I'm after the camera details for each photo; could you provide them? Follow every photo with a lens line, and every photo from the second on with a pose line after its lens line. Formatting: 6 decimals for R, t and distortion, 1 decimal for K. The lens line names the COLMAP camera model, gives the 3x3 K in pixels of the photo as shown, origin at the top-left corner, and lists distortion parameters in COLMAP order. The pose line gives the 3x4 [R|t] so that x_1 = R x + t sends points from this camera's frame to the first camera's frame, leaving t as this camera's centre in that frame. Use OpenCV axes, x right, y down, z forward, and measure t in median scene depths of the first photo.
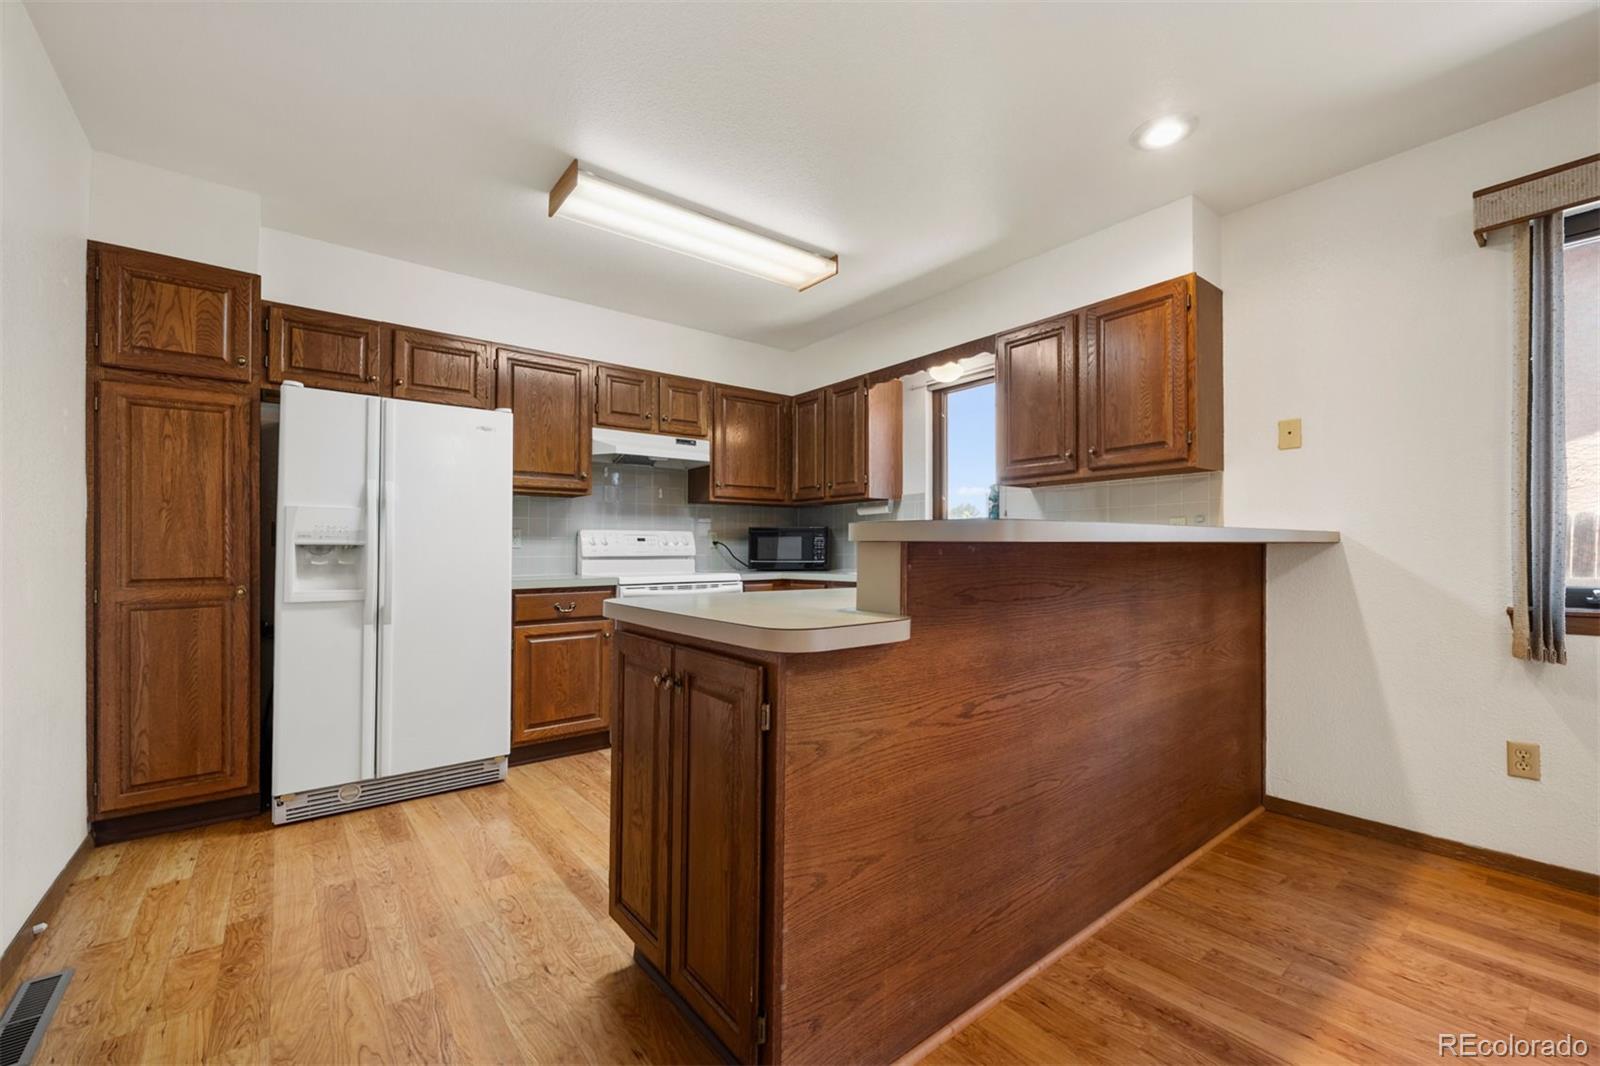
lens RADIAL K [[653.0, 0, 800.0], [0, 653.0, 533.0], [0, 0, 1]] dist [0.032998, 0.000044]
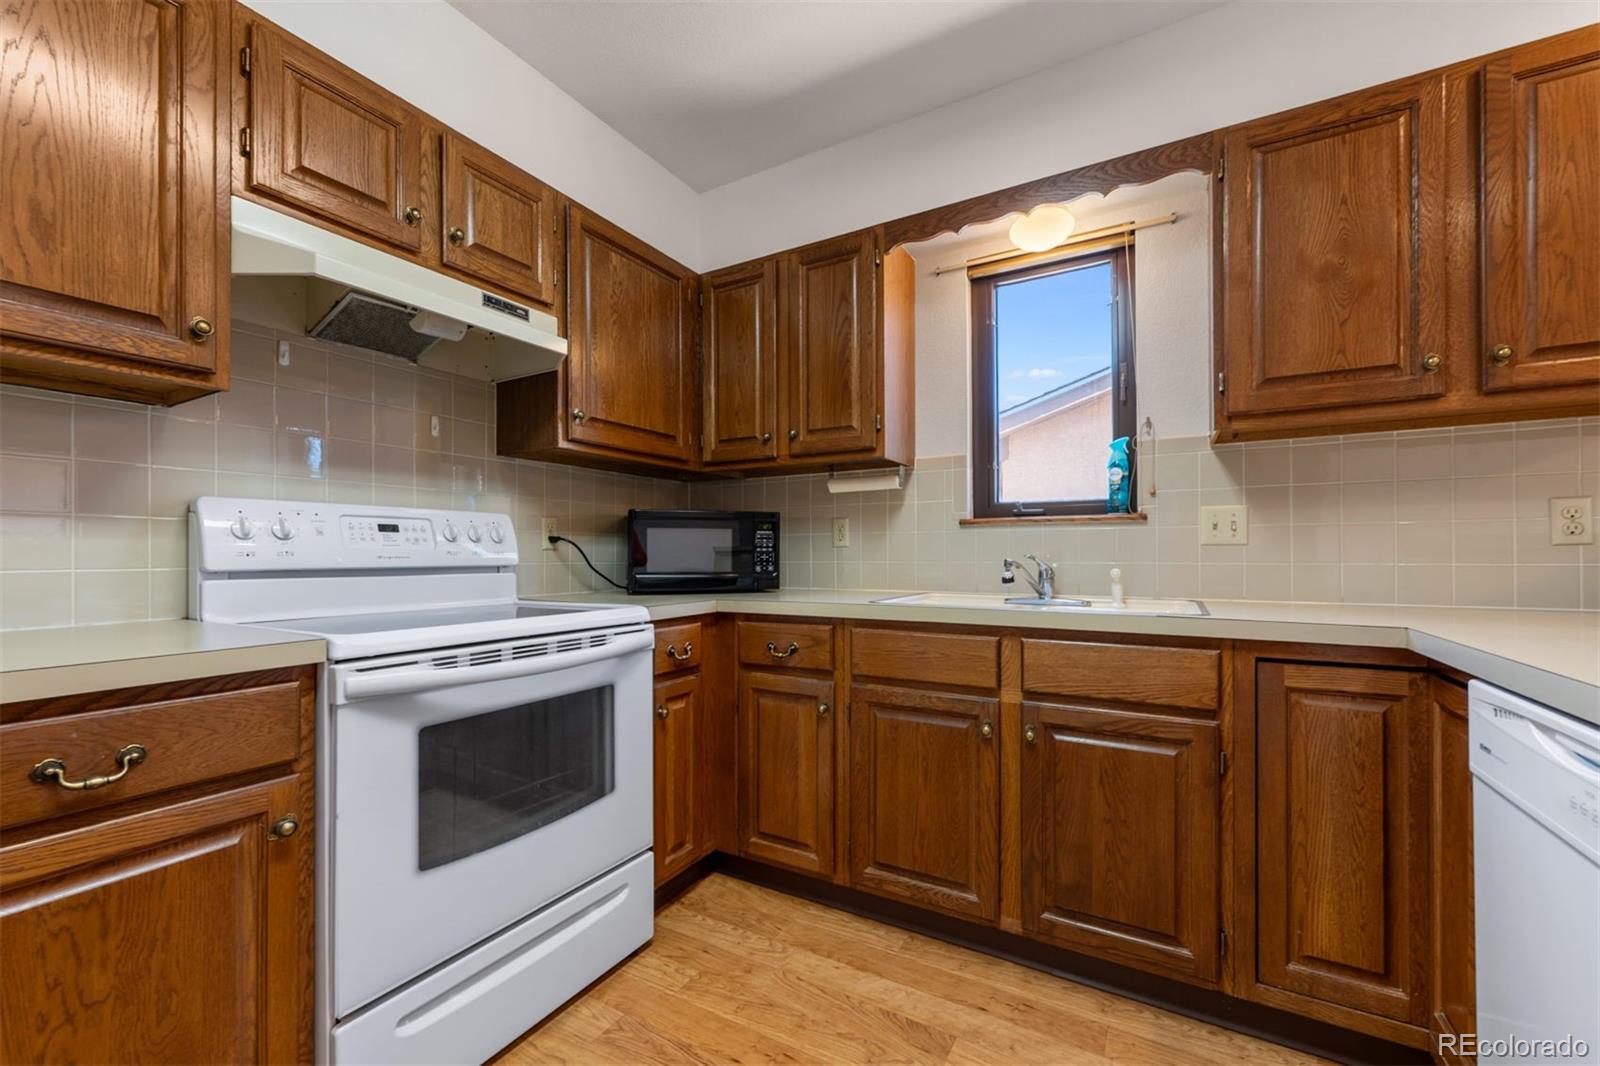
lens RADIAL K [[638.0, 0, 797.8], [0, 638.0, 554.2], [0, 0, 1]] dist [-0.000415, 0.000095]
pose [[0.929623, 0.002464, 0.368504, -0.152067], [-0.012389, 0.999621, 0.024569, 0.013666], [-0.368304, -0.027406, 0.929302, 0.533302]]
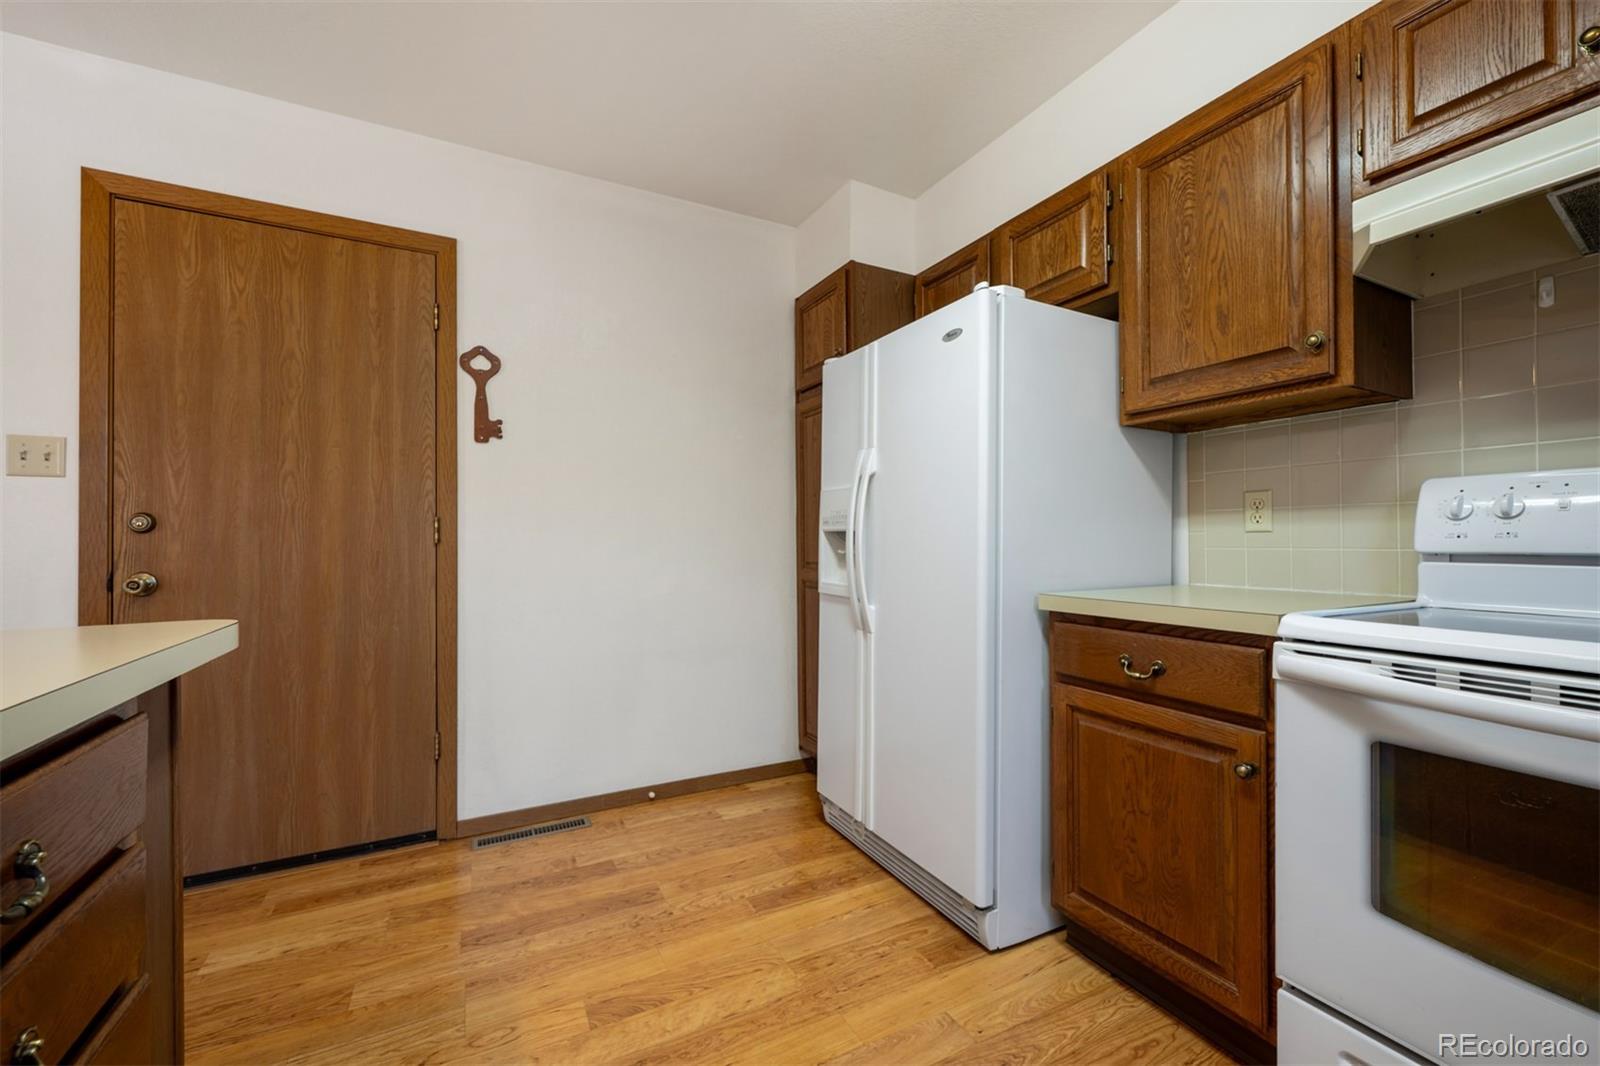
lens RADIAL K [[641.1, 0, 800.0], [0, 641.1, 533.0], [0, 0, 1]] dist [-0.000624, -0.000100]
pose [[-0.188063, -0.007089, -0.982131, 0.082834], [0.031269, 0.999424, -0.013202, 0.018384], [0.981659, -0.033193, -0.187733, 0.697778]]
